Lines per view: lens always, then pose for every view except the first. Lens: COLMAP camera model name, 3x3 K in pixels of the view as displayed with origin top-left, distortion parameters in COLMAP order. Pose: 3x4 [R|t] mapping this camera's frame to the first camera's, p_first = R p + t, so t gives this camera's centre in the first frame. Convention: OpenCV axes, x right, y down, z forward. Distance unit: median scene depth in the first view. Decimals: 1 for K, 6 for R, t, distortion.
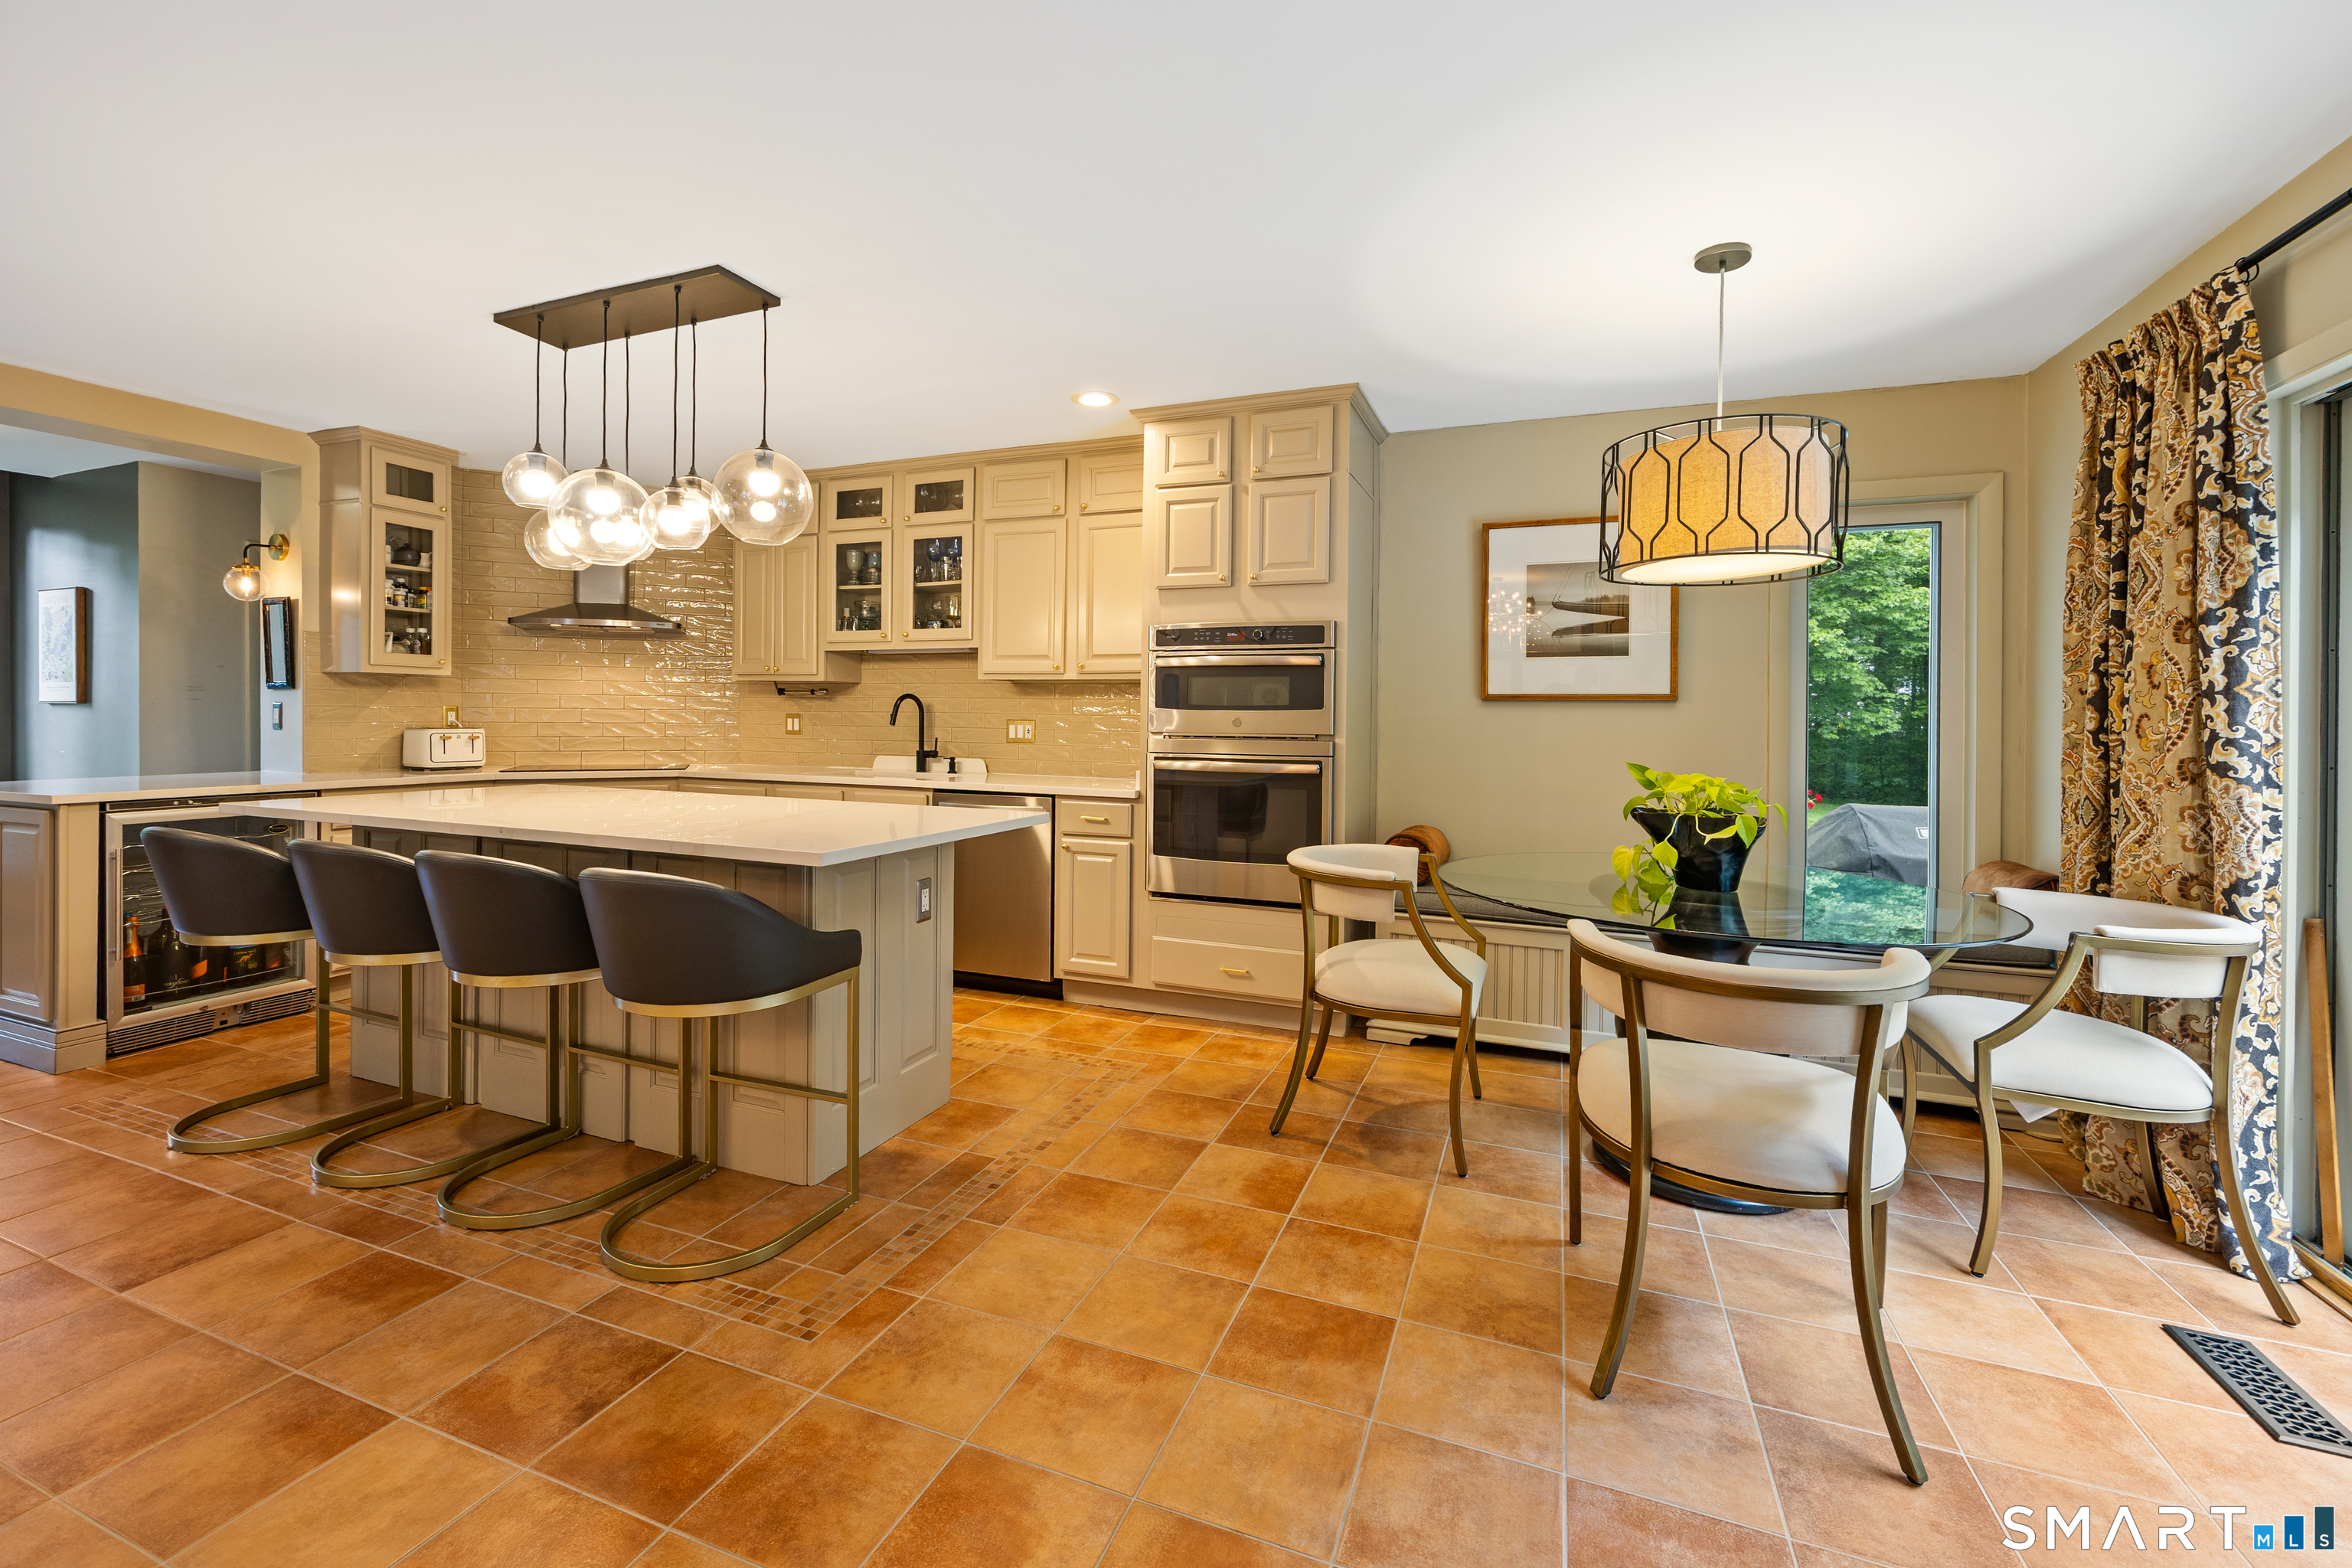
lens RADIAL K [[965.2, 0, 1177.5], [0, 965.2, 724.3], [0, 0, 1]] dist [-0.002307, -0.000393]
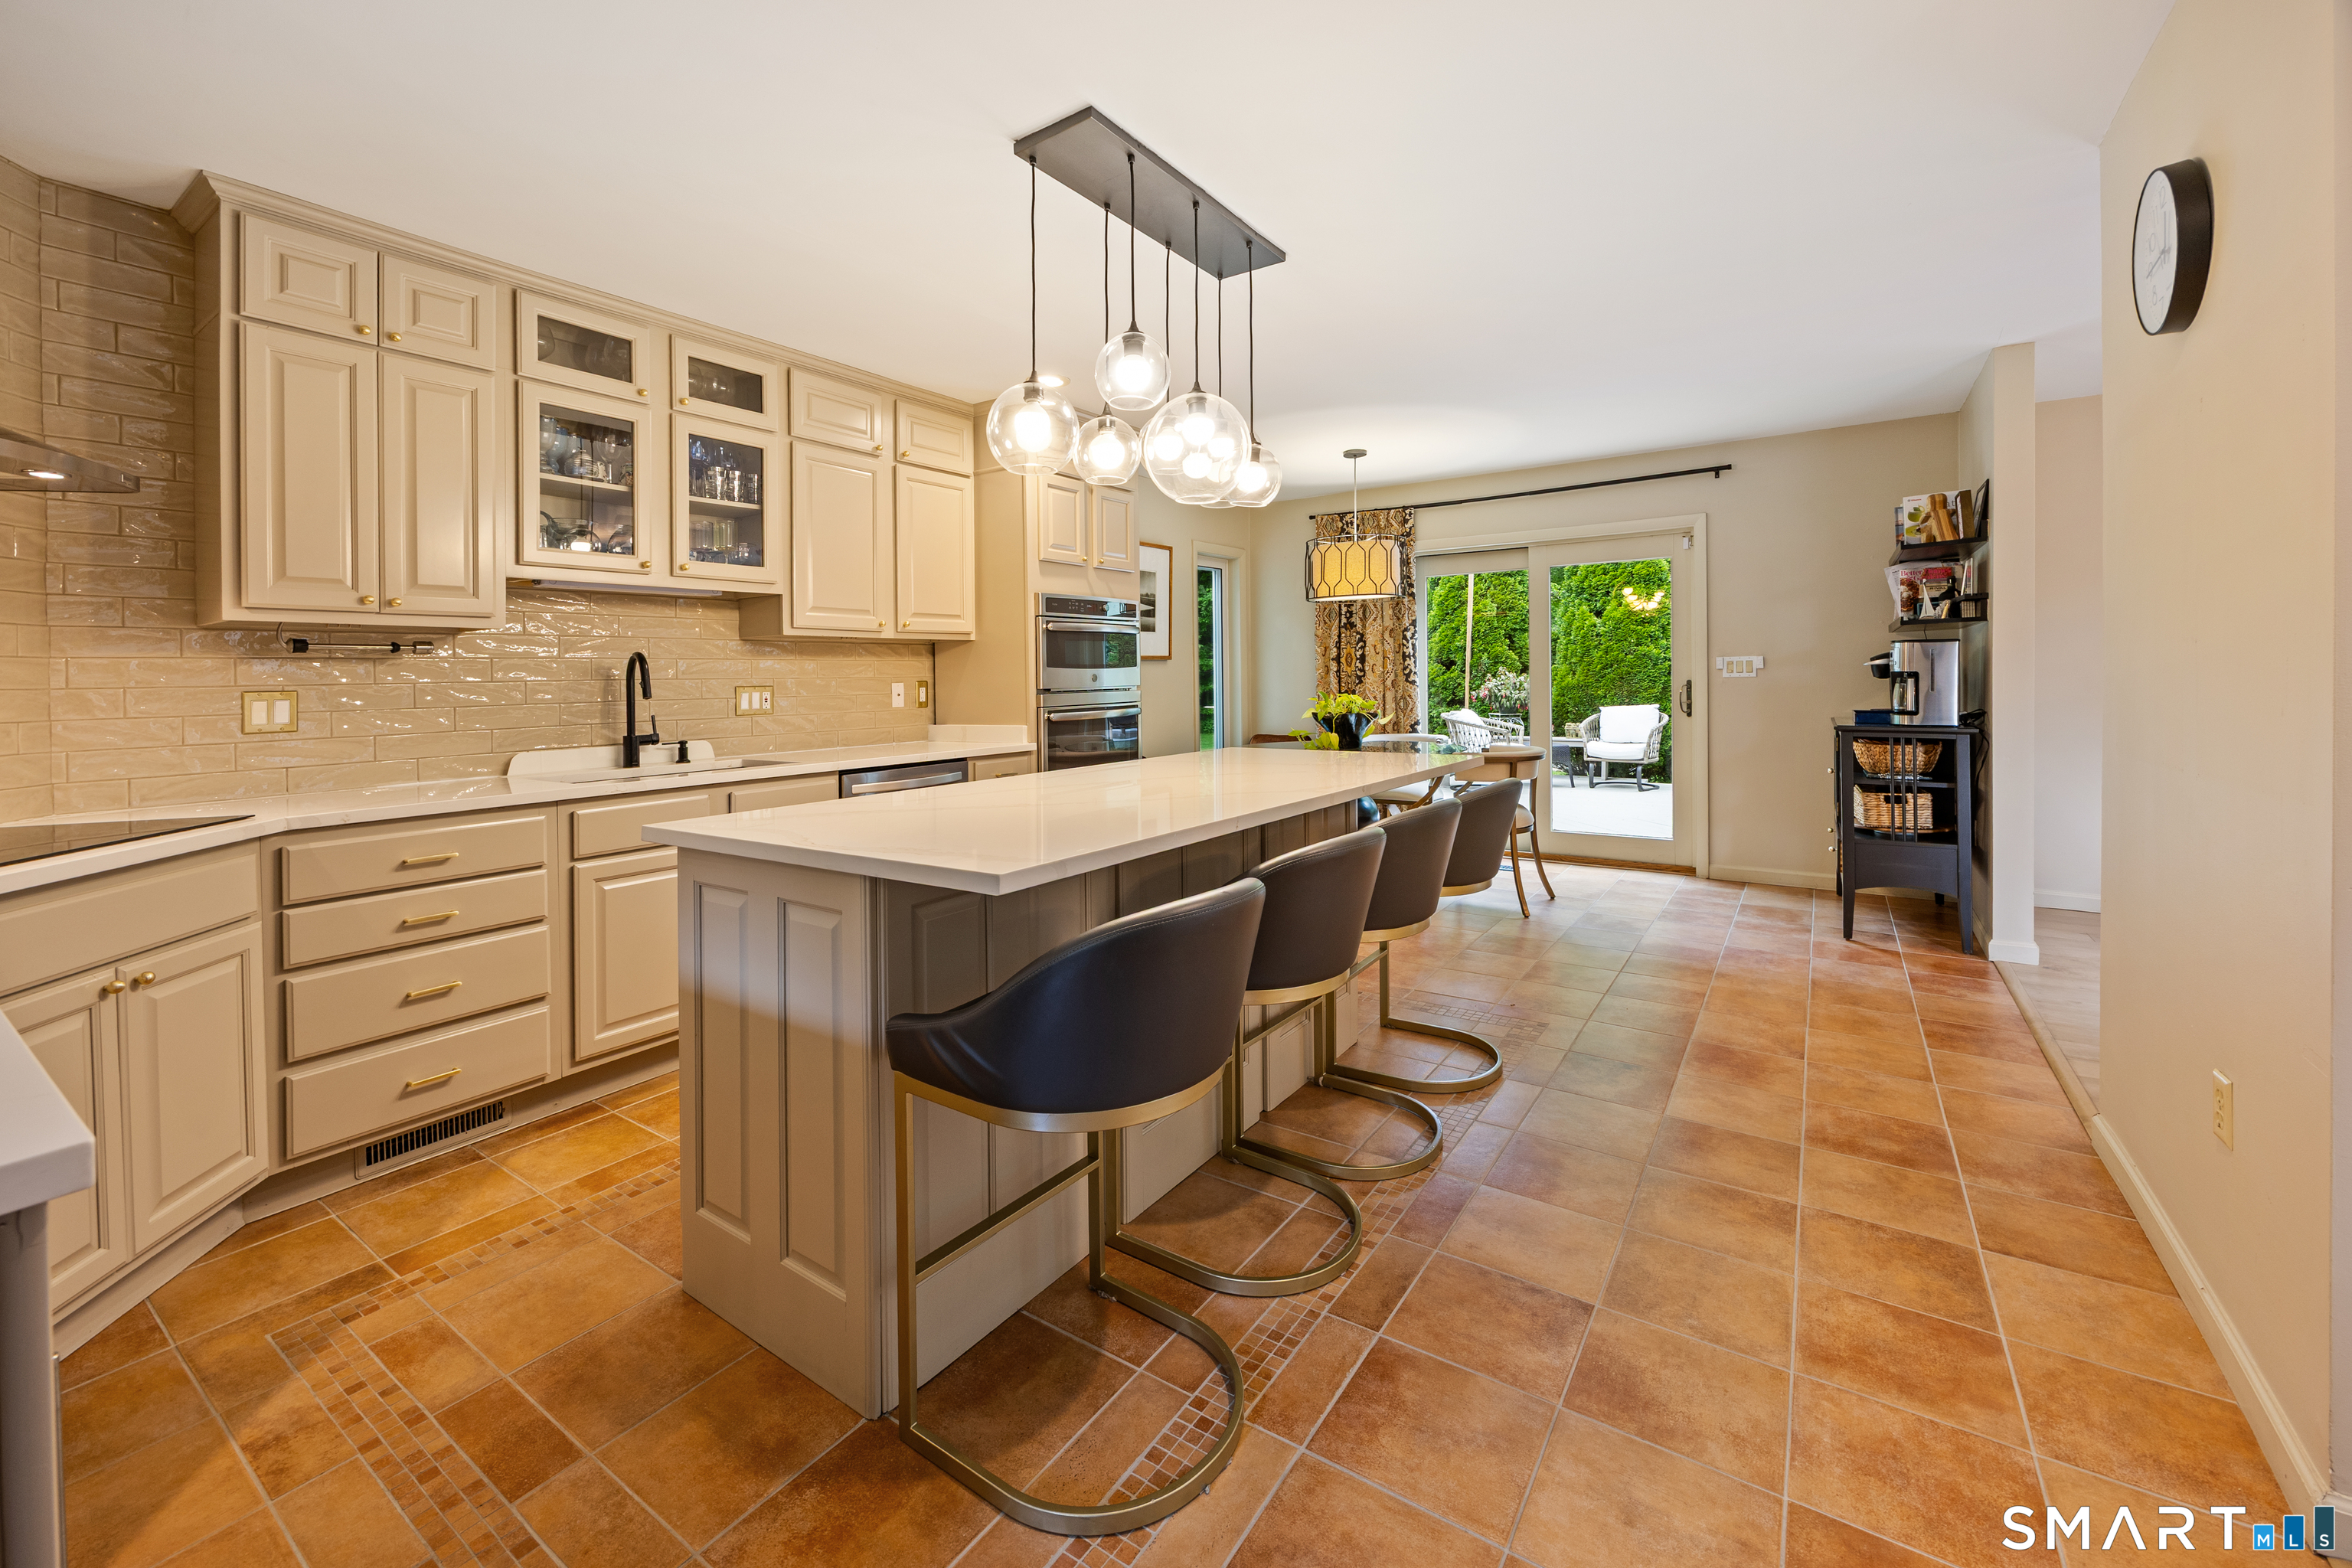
lens RADIAL K [[968.3, 0, 1178.1], [0, 968.3, 675.6], [0, 0, 1]] dist [-0.001447, 0.000580]
pose [[0.207275, -0.014923, 0.978169, -1.234024], [0.031850, 0.999457, 0.008499, -0.012990], [-0.977764, 0.029393, 0.207637, 0.699923]]
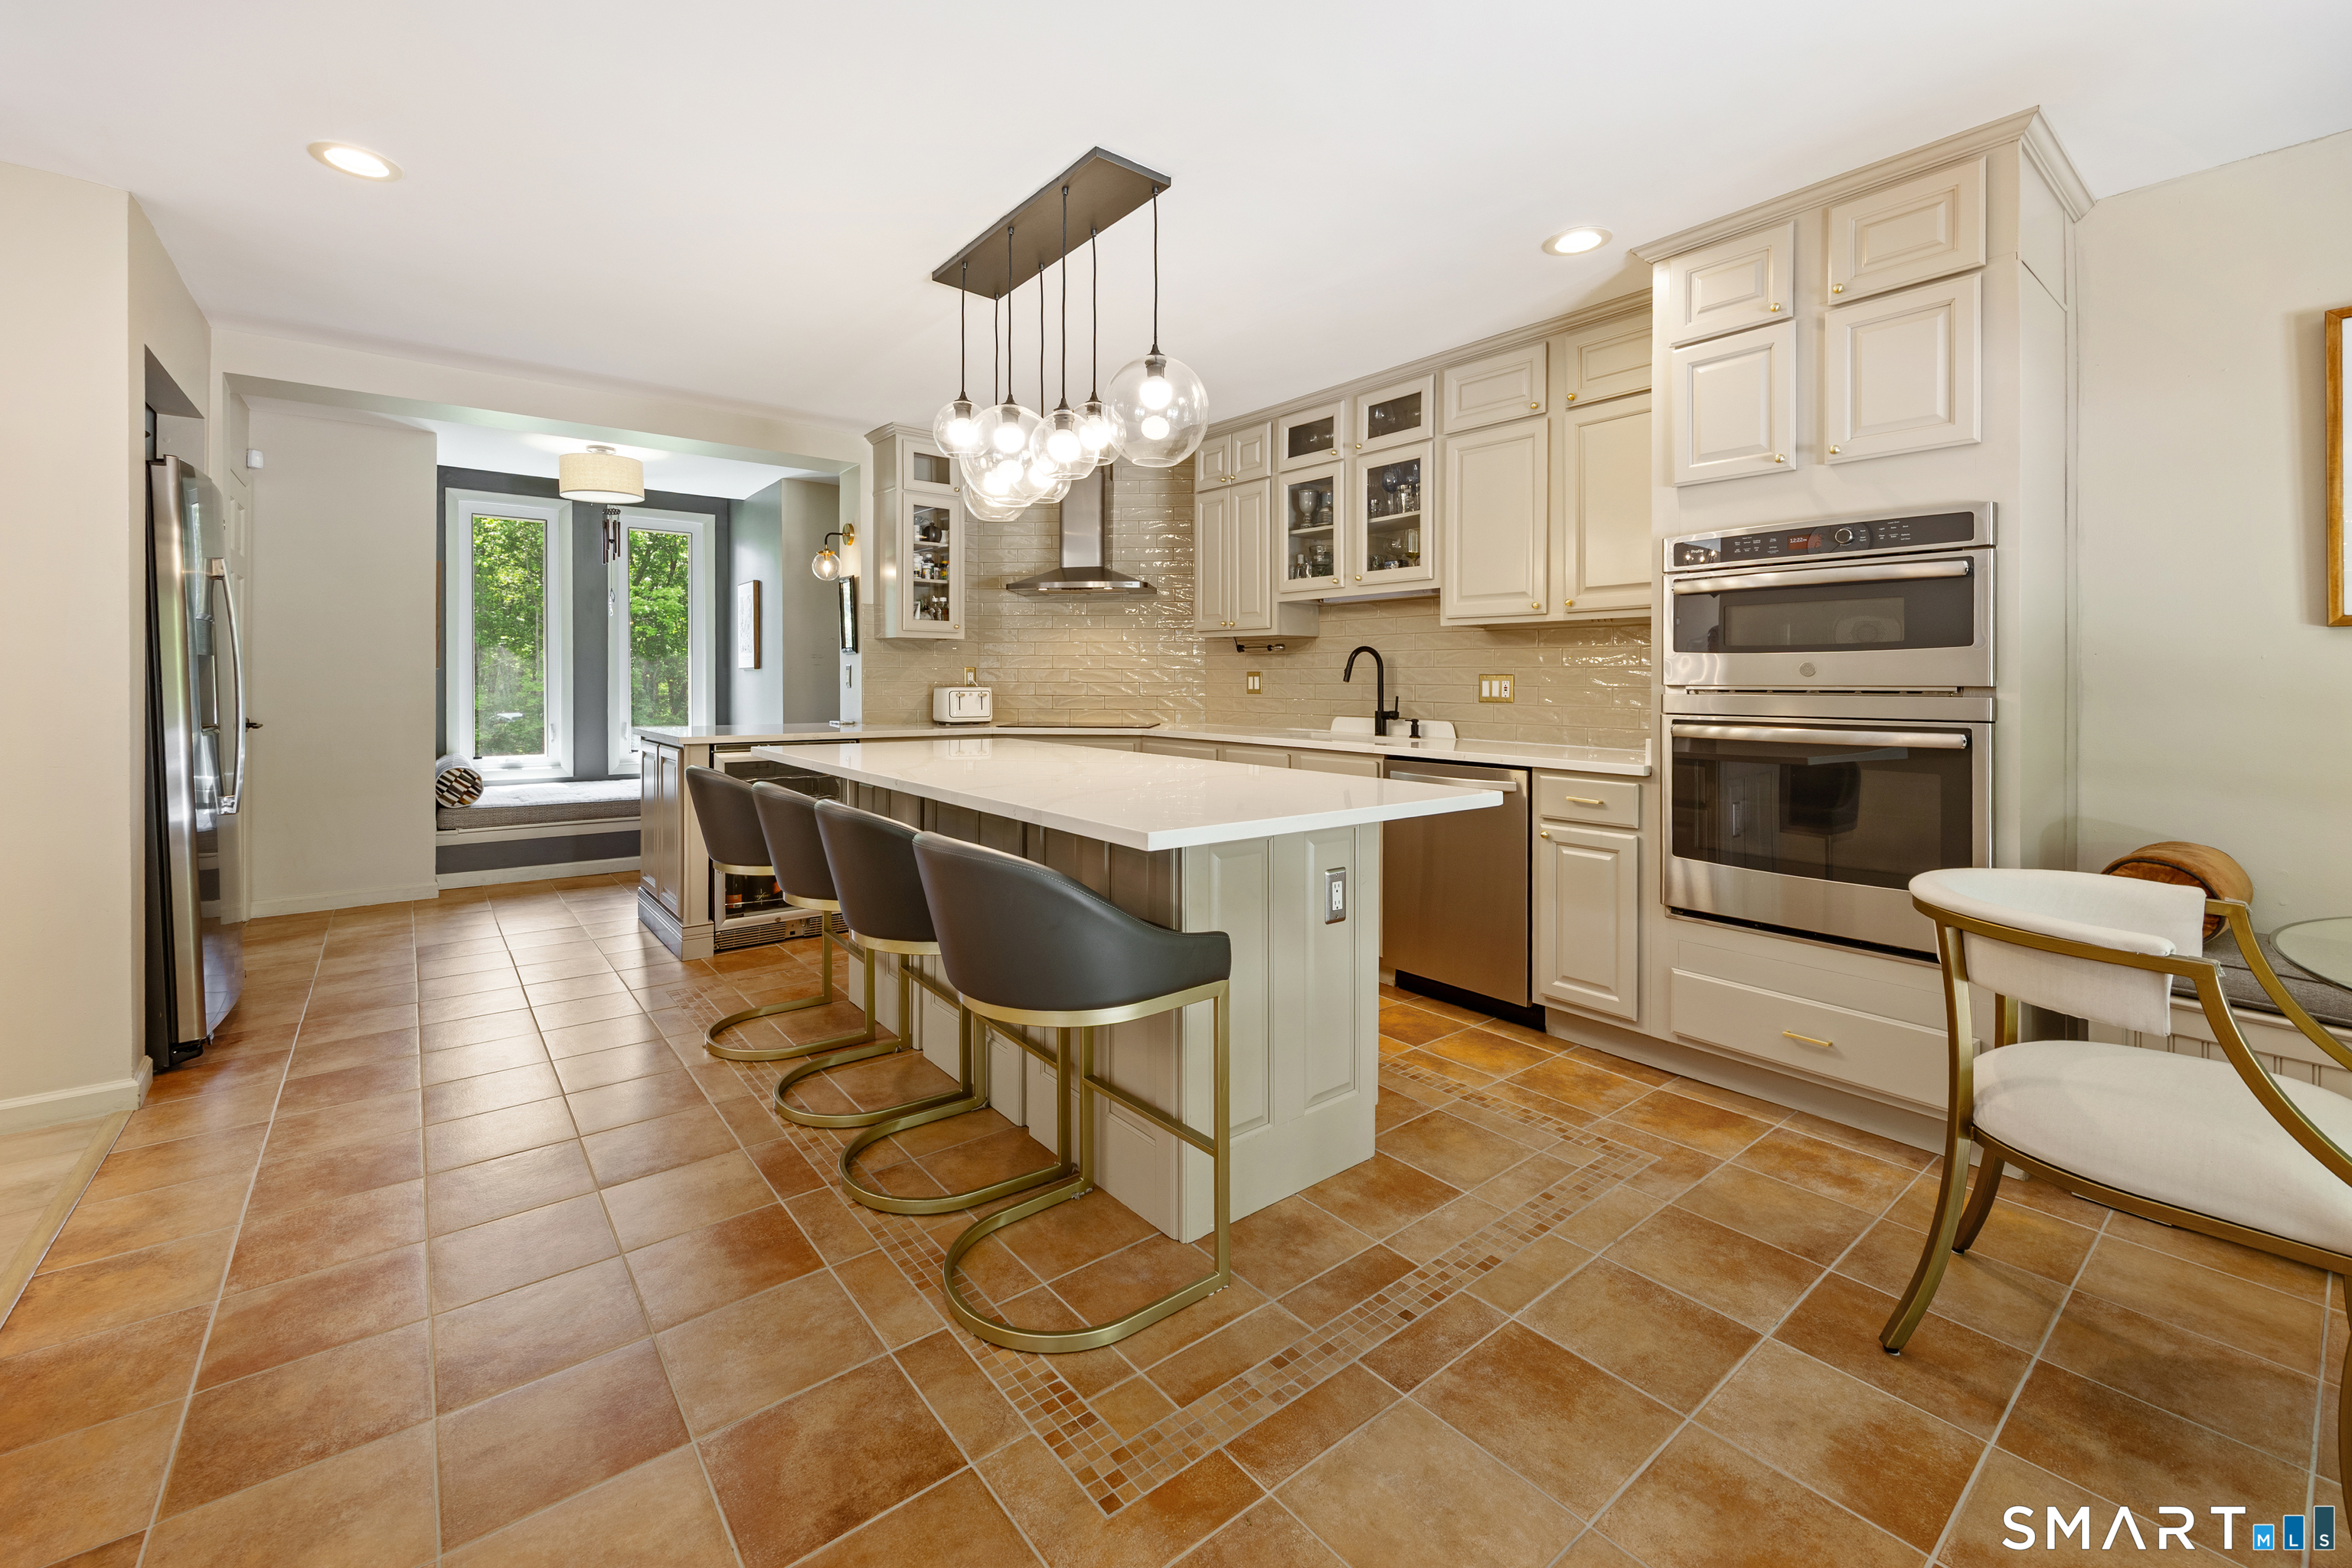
lens RADIAL K [[968.3, 0, 1178.1], [0, 968.3, 675.6], [0, 0, 1]] dist [-0.001447, 0.000580]
pose [[0.869392, -0.008832, -0.494044, 0.013788], [0.000513, 0.999856, -0.016972, 0.014260], [0.494122, 0.014502, 0.869271, 0.209941]]
